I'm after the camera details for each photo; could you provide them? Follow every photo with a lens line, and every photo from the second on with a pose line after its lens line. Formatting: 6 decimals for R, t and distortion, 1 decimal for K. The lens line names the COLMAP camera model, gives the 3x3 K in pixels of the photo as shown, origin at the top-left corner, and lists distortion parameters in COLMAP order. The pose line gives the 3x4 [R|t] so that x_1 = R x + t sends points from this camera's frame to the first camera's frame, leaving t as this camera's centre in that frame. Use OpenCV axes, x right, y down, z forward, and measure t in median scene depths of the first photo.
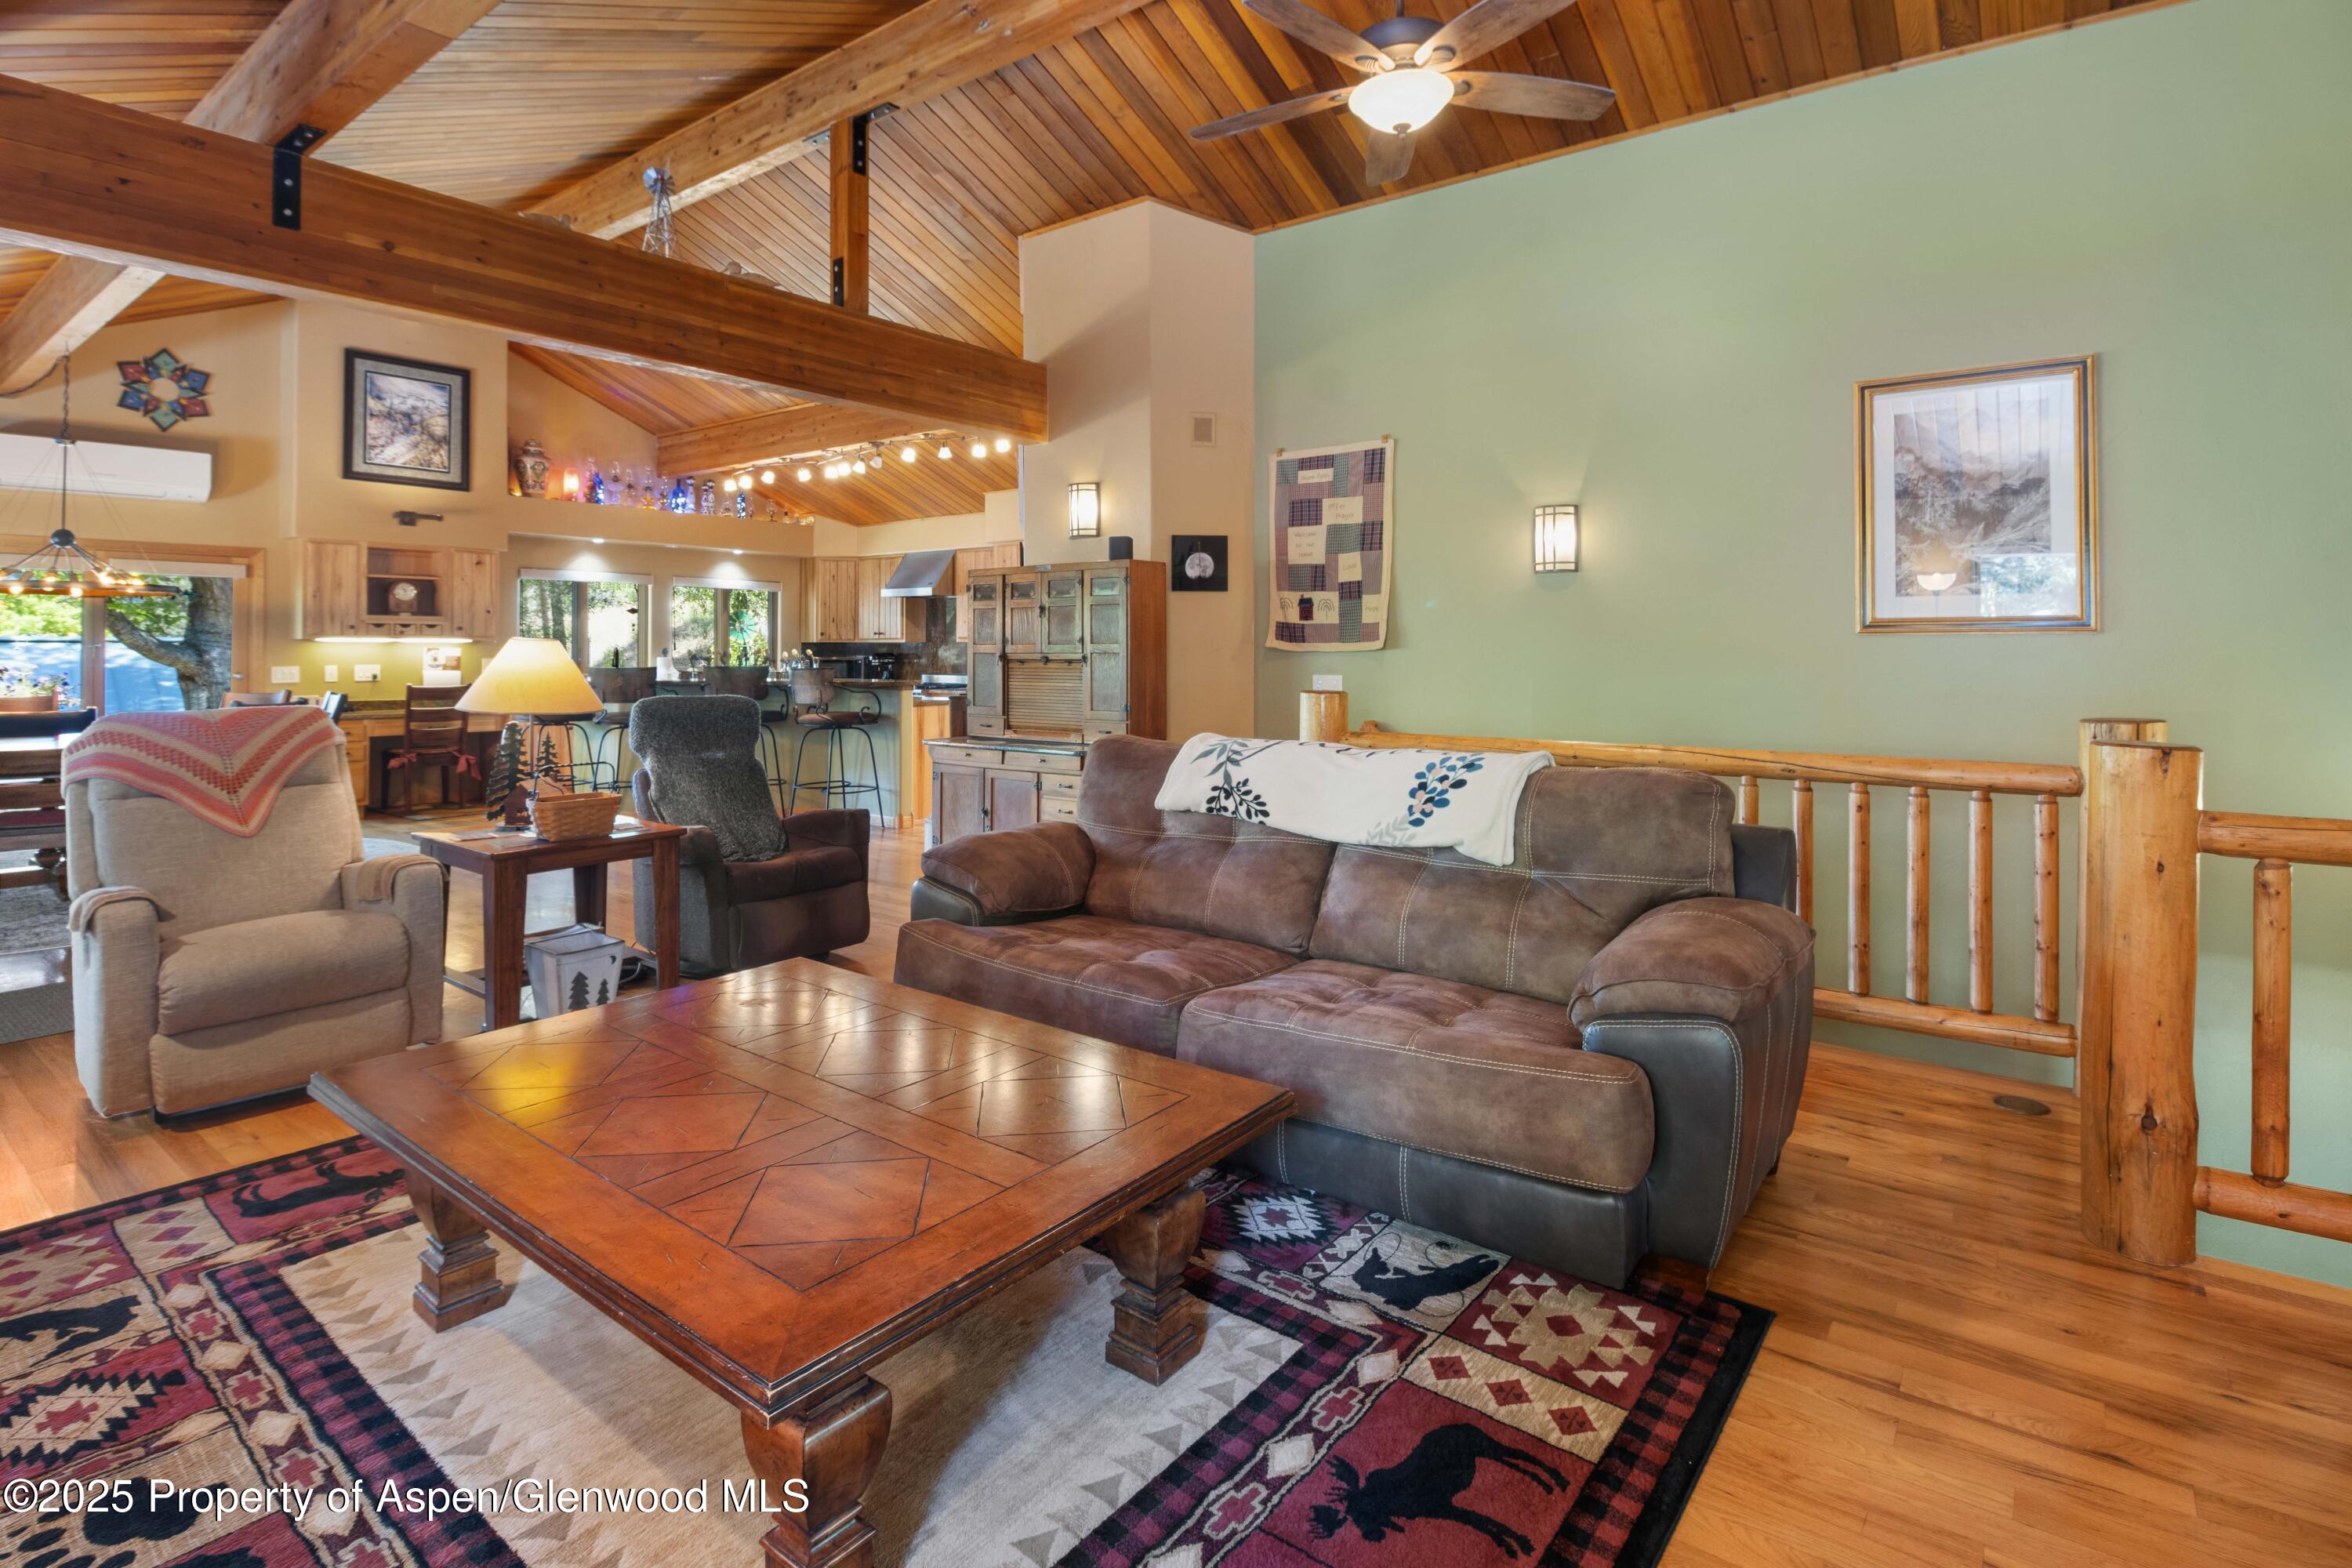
lens RADIAL K [[1108.6, 0, 1187.1], [0, 1108.6, 644.2], [0, 0, 1]] dist [0.001362, -0.014855]
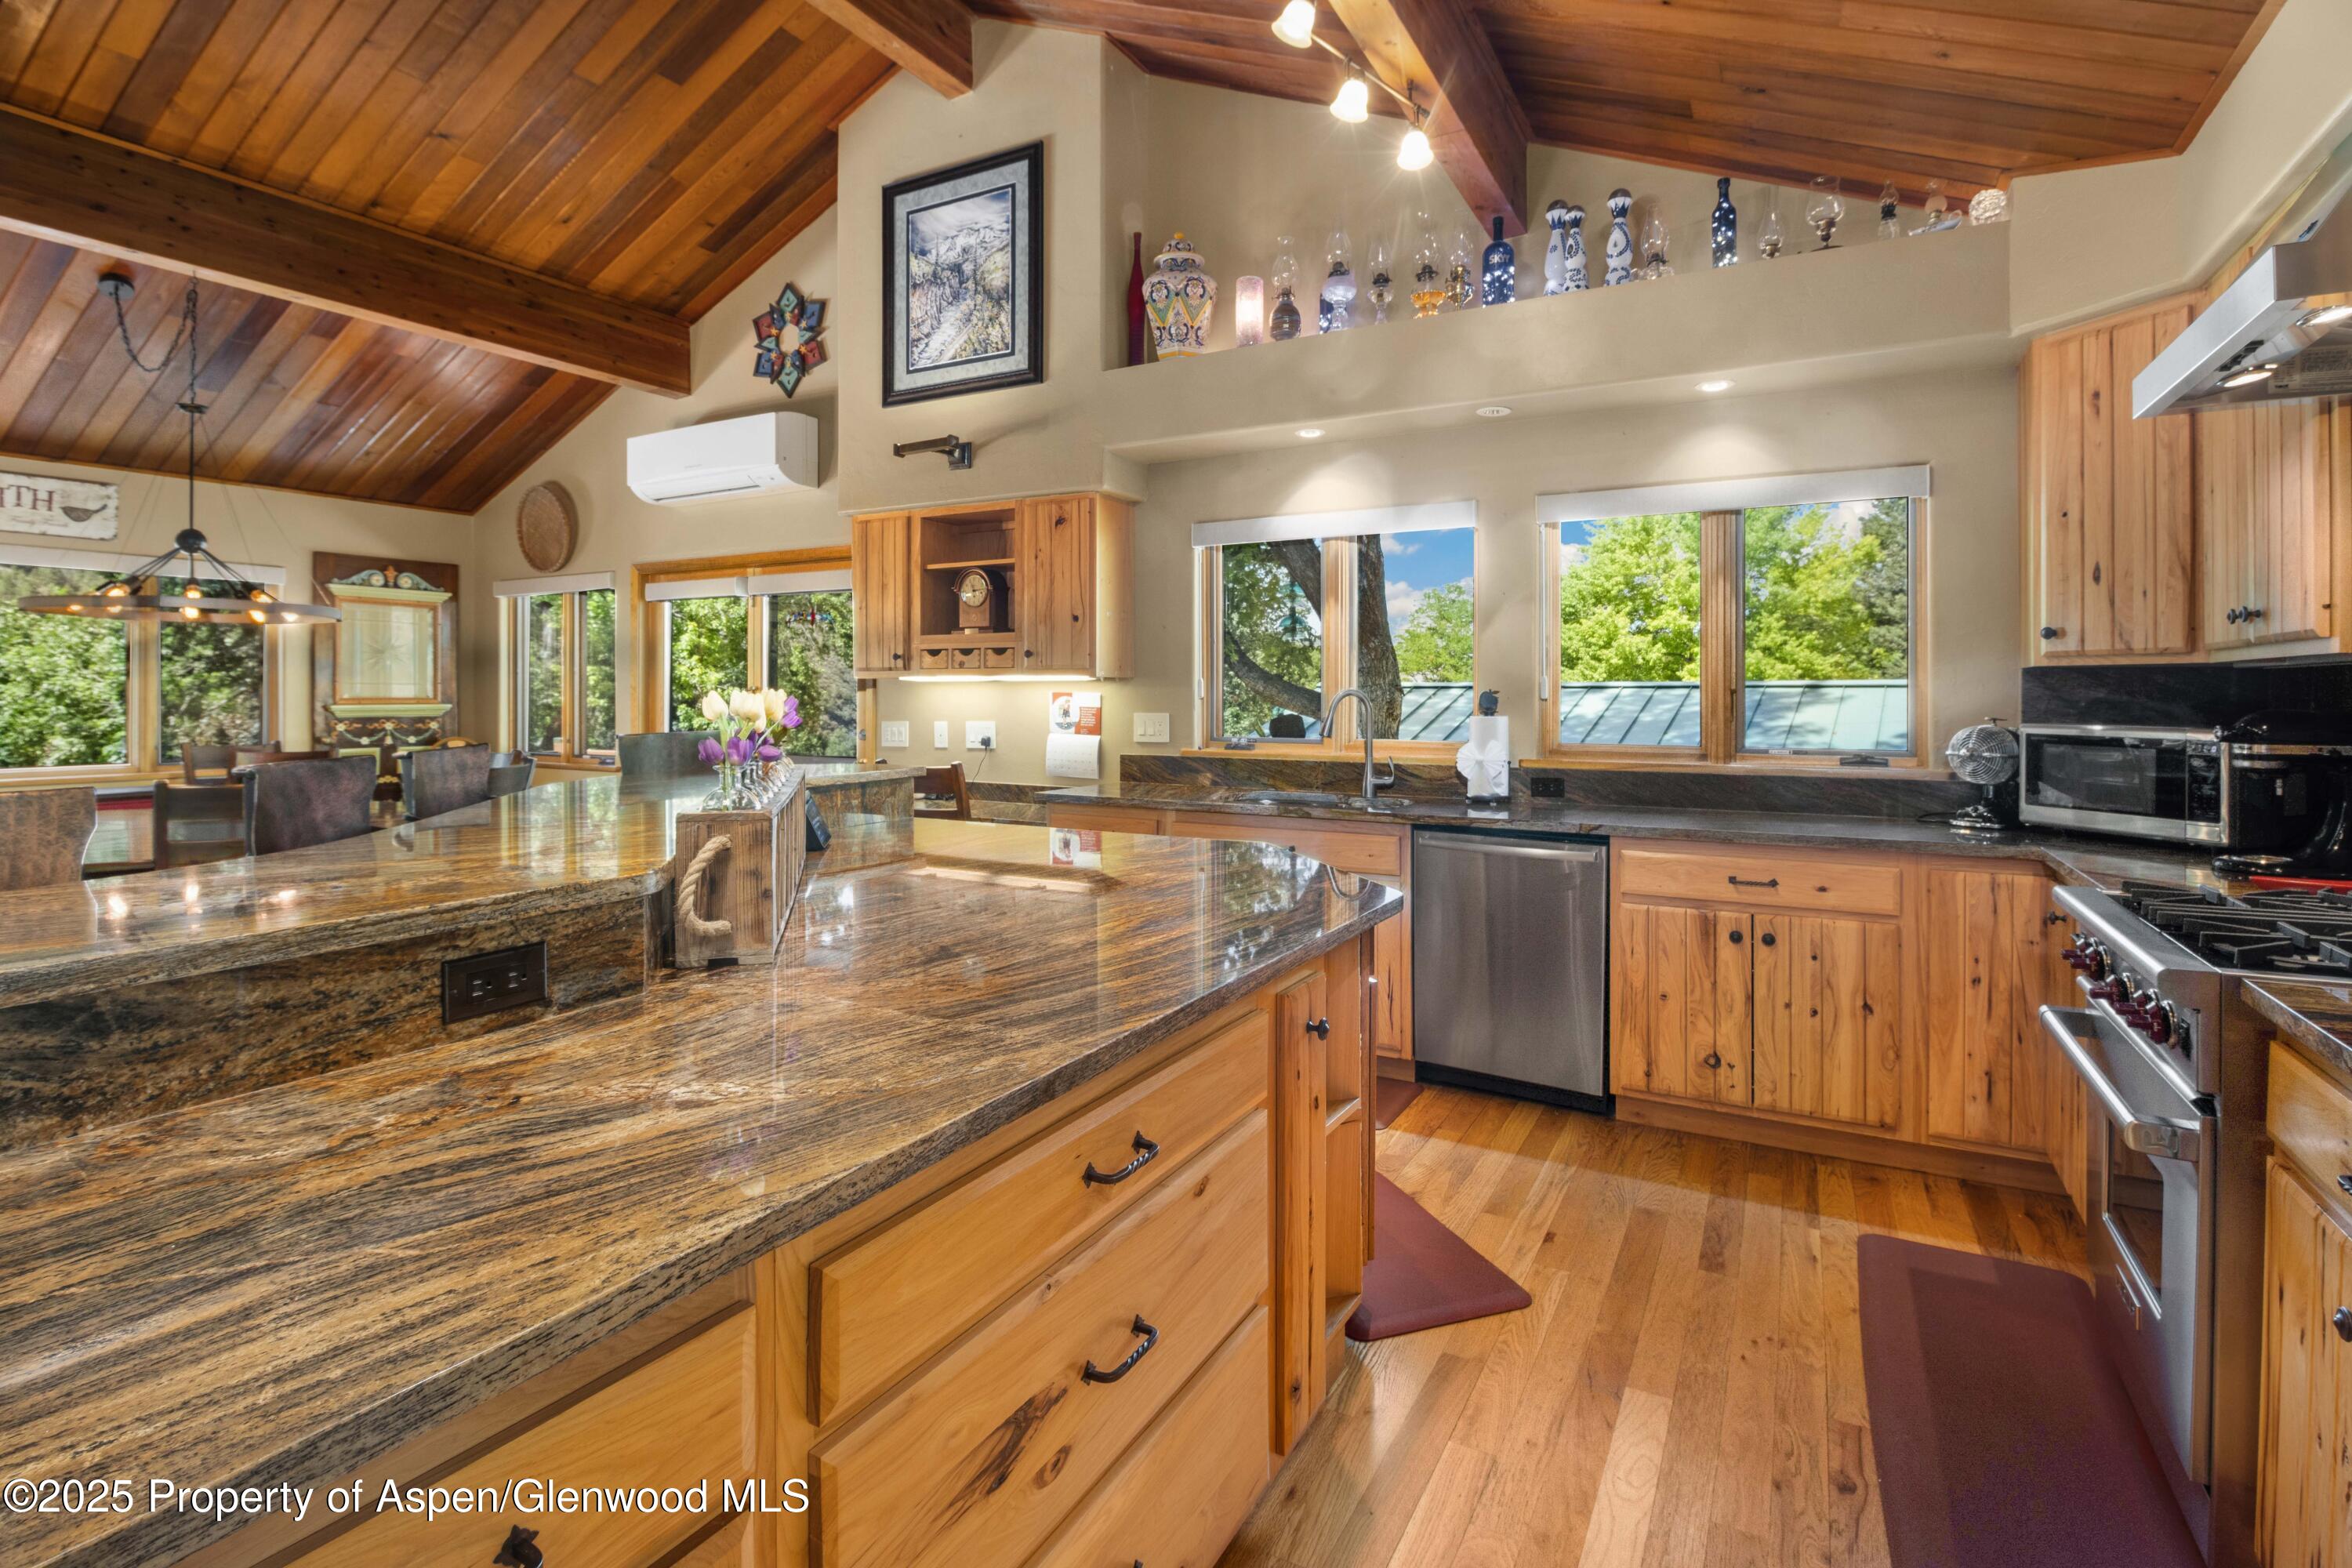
lens RADIAL K [[1117.1, 0, 1196.4], [0, 1117.1, 673.7], [0, 0, 1]] dist [-0.001852, -0.002949]
pose [[0.153698, -0.021769, -0.987878, -0.144074], [0.002661, 0.999763, -0.021617, 0.006606], [0.988114, 0.000694, 0.153719, 1.032707]]
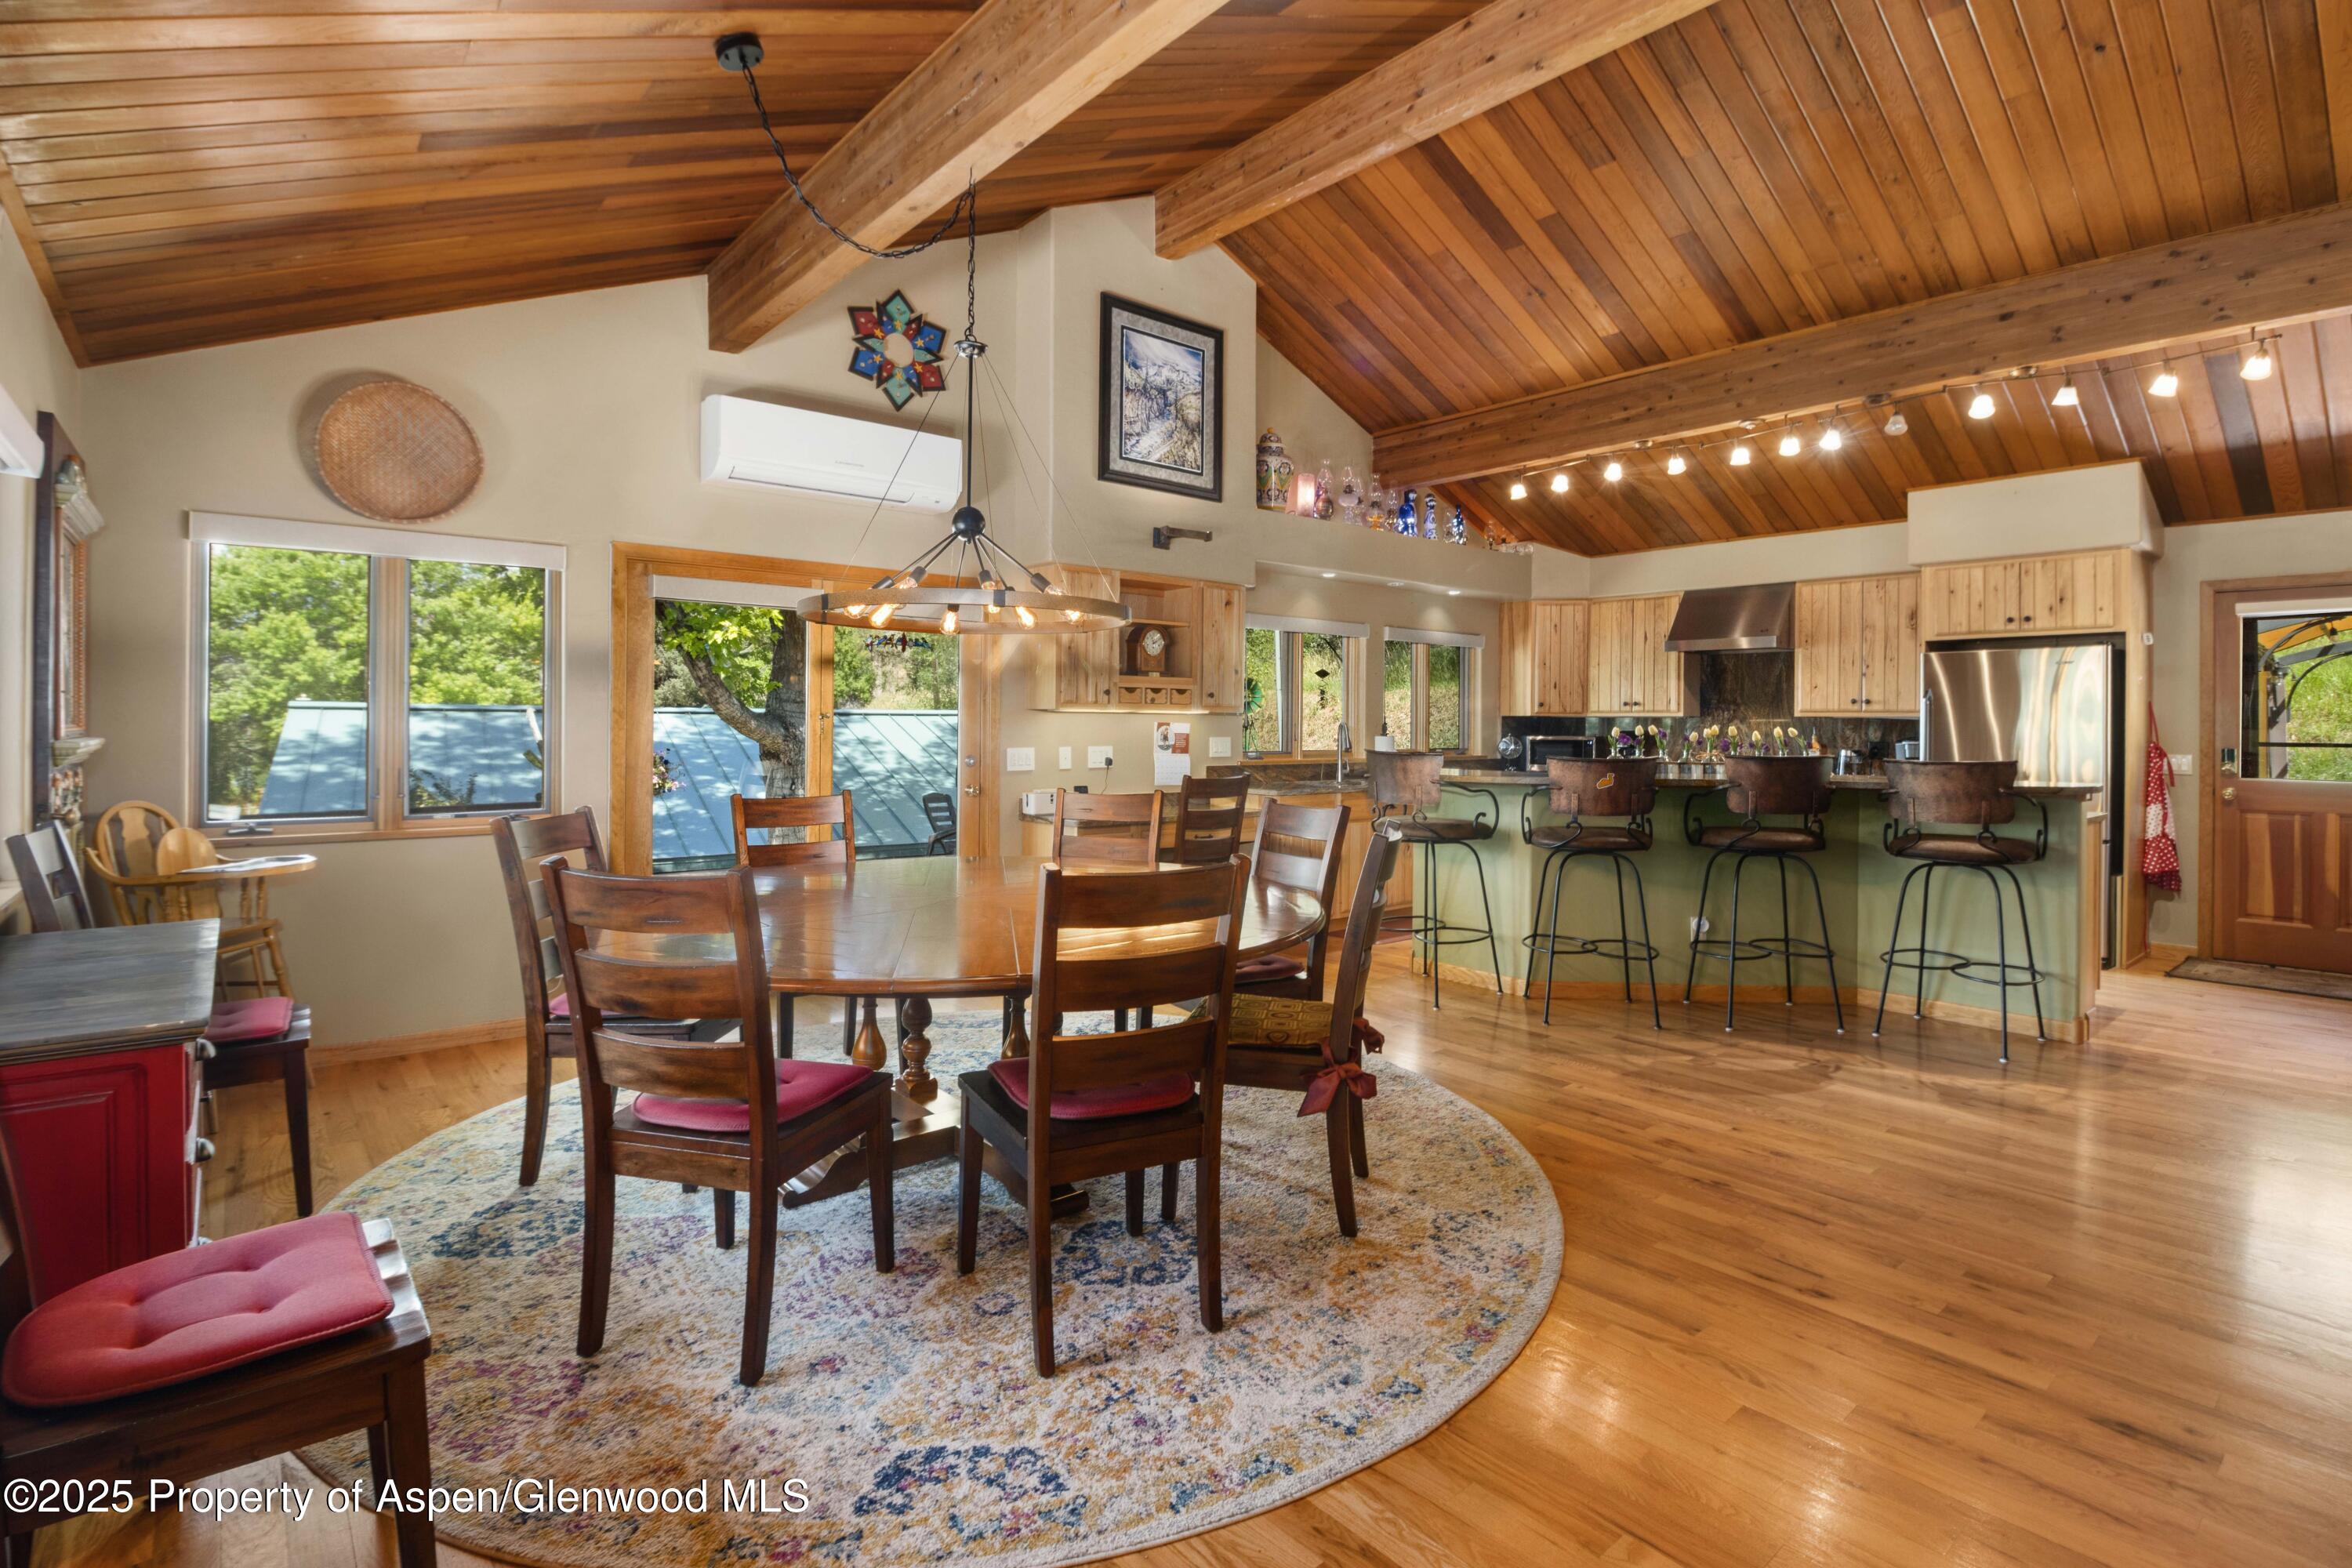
lens RADIAL K [[1102.0, 0, 1193.0], [0, 1102.0, 717.1], [0, 0, 1]] dist [0.004172, 0.000110]
pose [[0.978003, 0.001800, -0.208581, -0.540114], [-0.002322, 0.999995, -0.002255, 0.001729], [0.208576, 0.002690, 0.978002, 0.317610]]
